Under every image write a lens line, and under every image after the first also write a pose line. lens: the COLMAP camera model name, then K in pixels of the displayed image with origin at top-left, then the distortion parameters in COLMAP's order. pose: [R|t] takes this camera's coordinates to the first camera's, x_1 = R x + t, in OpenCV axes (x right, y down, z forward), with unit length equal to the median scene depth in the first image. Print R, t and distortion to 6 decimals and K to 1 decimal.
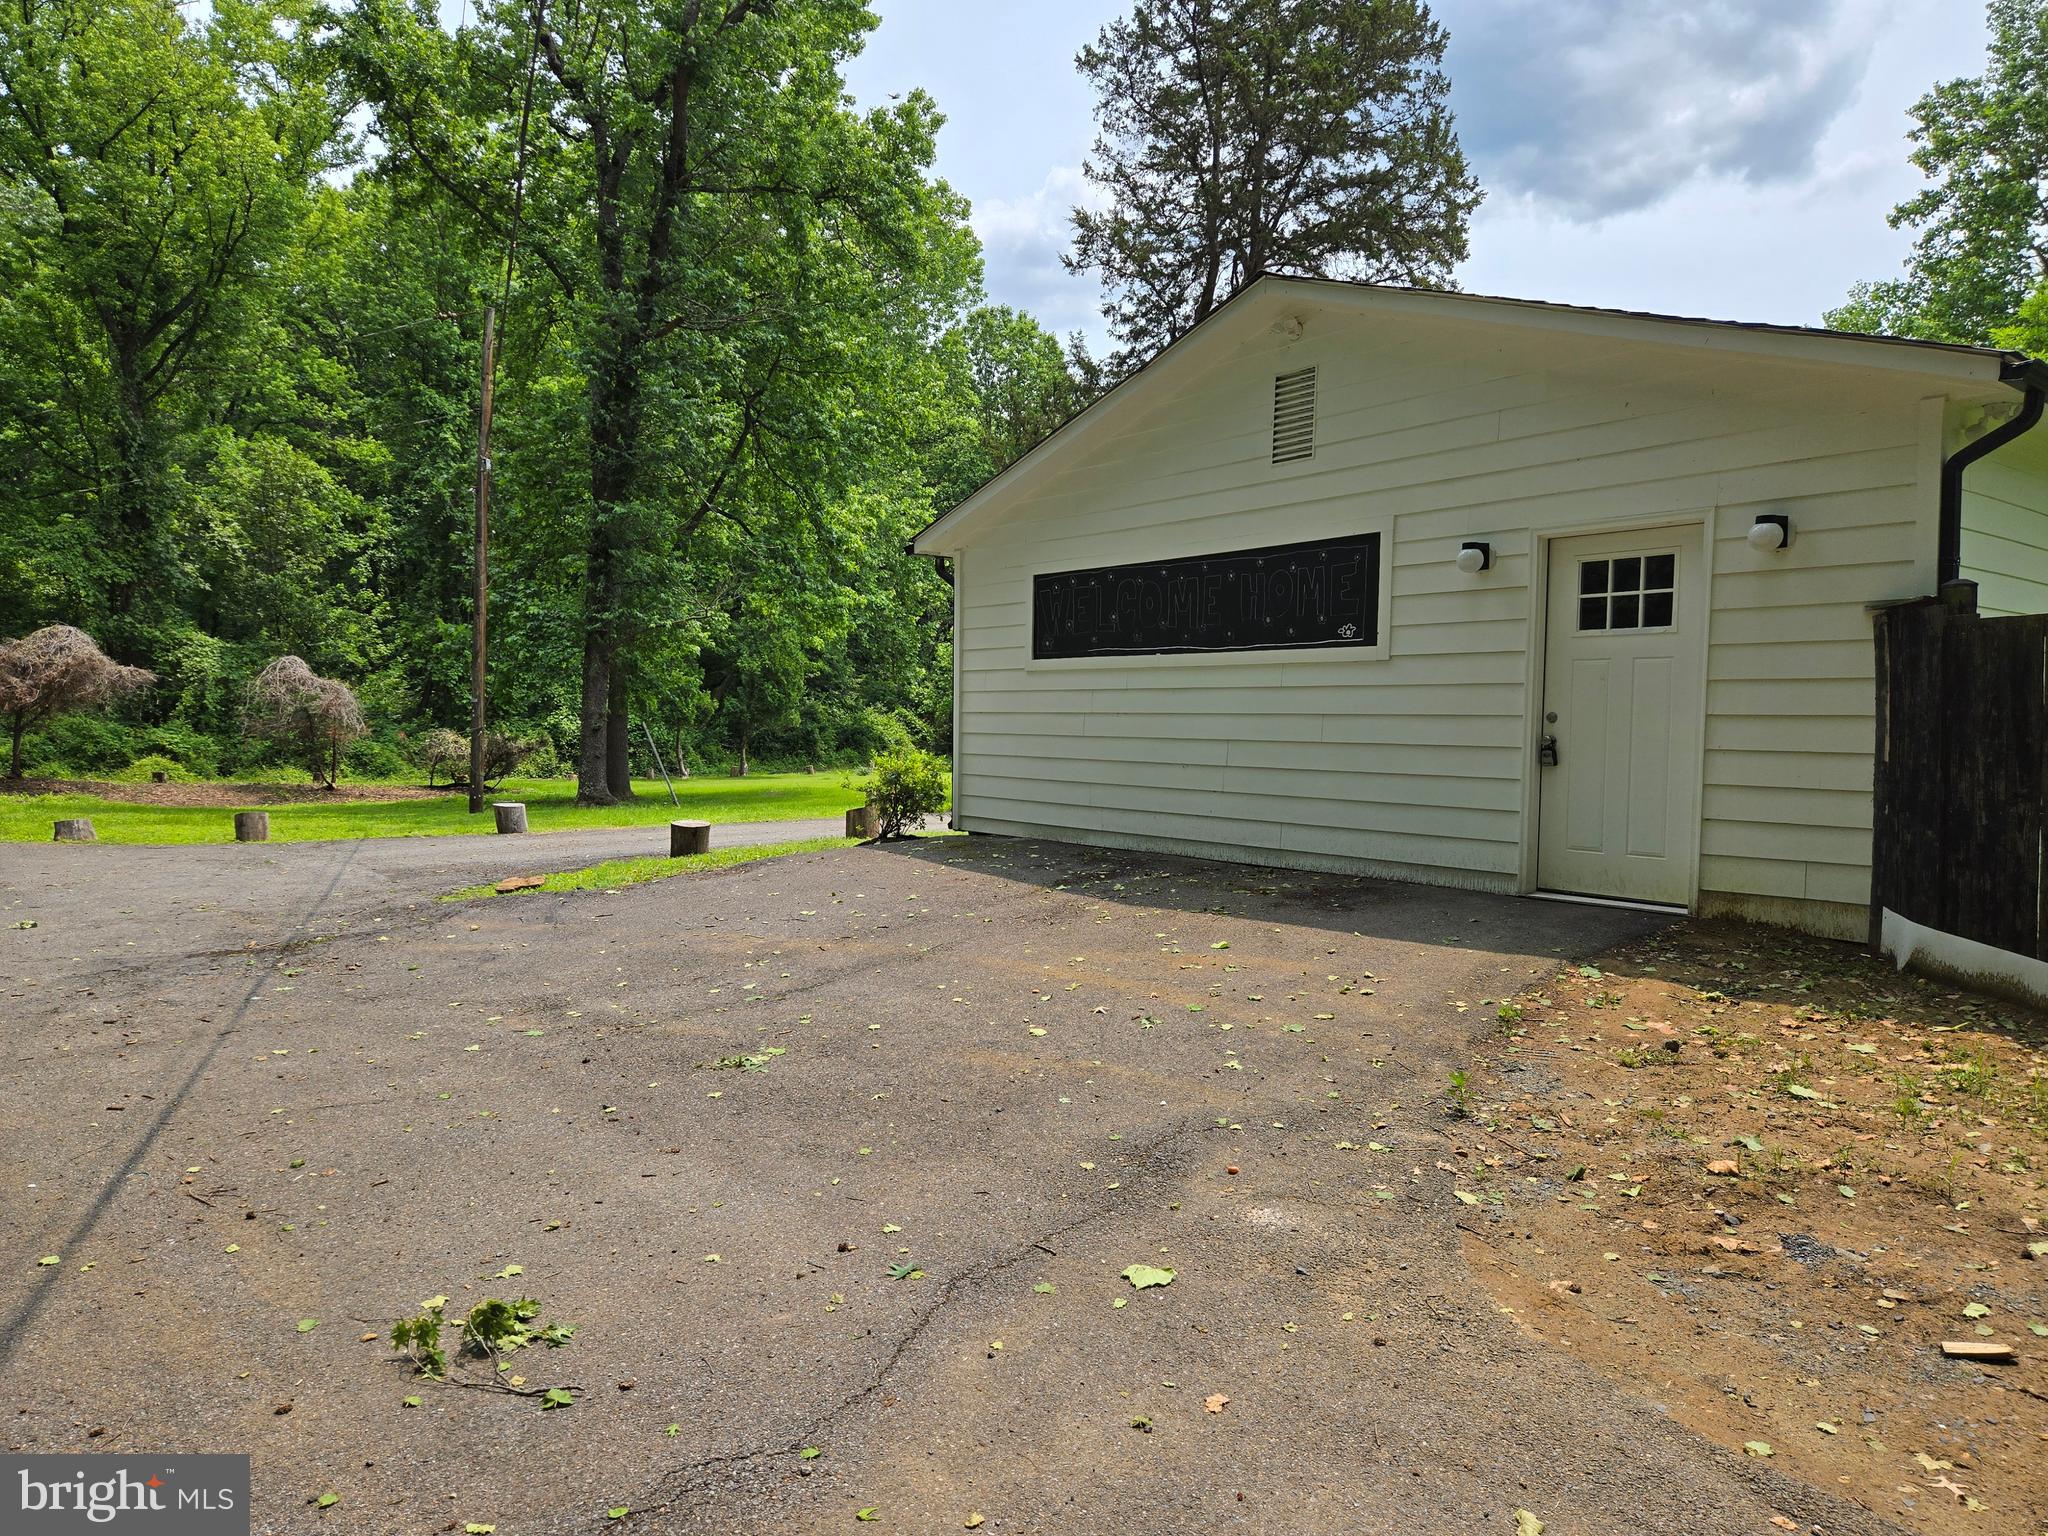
lens RADIAL K [[1363.2, 0, 1030.4], [0, 1363.2, 763.6], [0, 0, 1]] dist [0.070131, -0.053674]
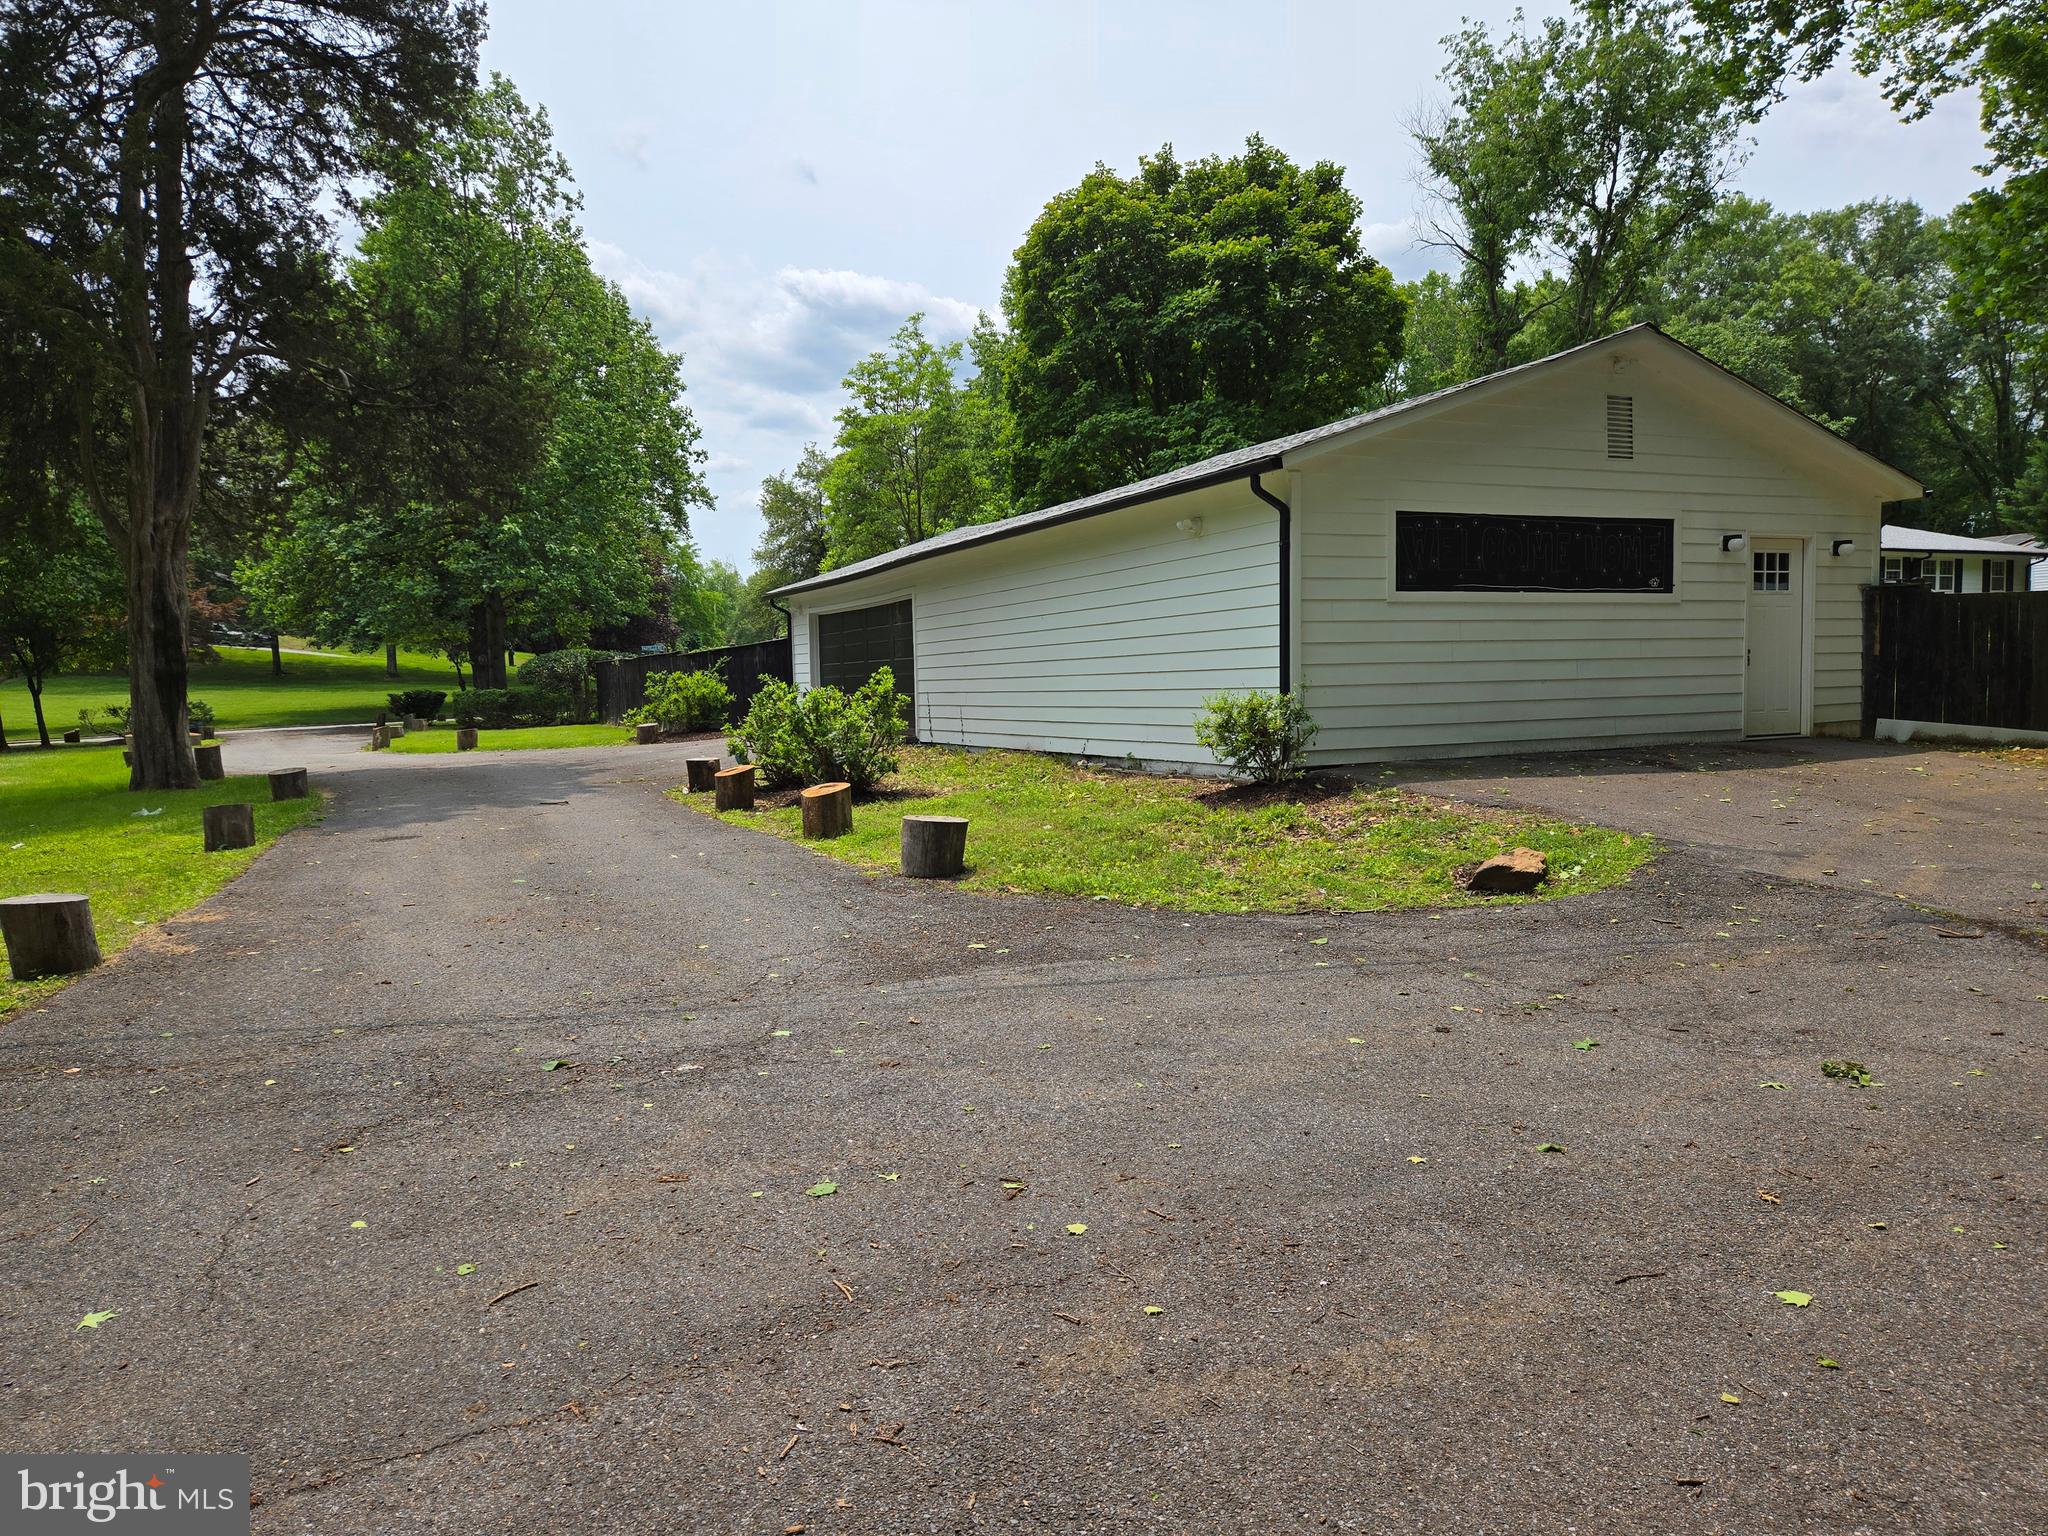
lens RADIAL K [[1363.2, 0, 1030.4], [0, 1363.2, 763.6], [0, 0, 1]] dist [0.070131, -0.053674]
pose [[0.250462, -0.087755, 0.964141, -1.362450], [0.048558, 0.995769, 0.078020, -0.048746], [-0.966908, 0.027276, 0.253664, 1.236030]]
